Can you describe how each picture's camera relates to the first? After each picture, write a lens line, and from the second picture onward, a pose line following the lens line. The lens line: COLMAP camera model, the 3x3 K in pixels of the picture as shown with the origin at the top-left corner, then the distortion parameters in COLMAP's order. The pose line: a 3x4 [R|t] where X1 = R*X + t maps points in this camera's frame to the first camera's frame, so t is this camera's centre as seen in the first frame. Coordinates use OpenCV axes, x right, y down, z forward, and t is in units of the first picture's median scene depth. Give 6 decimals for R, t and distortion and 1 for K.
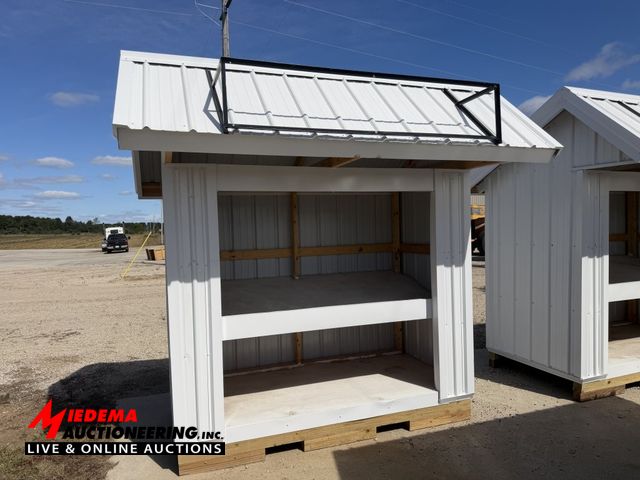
lens RADIAL K [[463.7, 0, 319.3], [0, 463.7, 240.1], [0, 0, 1]] dist [-0.035201, 0.002293]
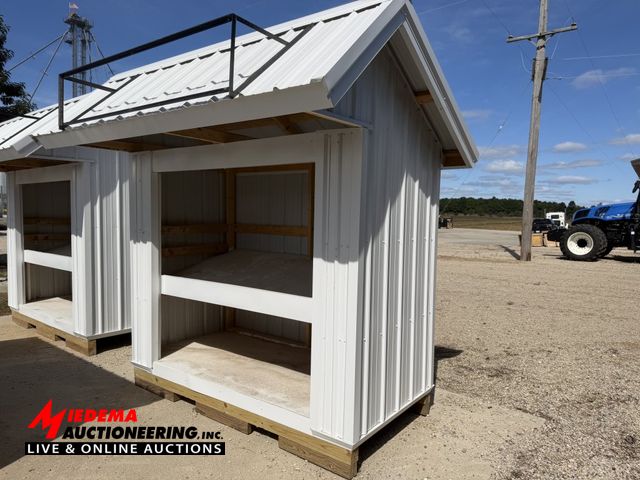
lens RADIAL K [[463.7, 0, 322.3], [0, 463.7, 240.5], [0, 0, 1]] dist [-0.035201, 0.002293]
pose [[0.553670, 0.091221, -0.827725, 1.642730], [-0.062976, 0.995722, 0.067611, -0.058568], [0.830351, 0.014693, 0.557046, 0.784364]]
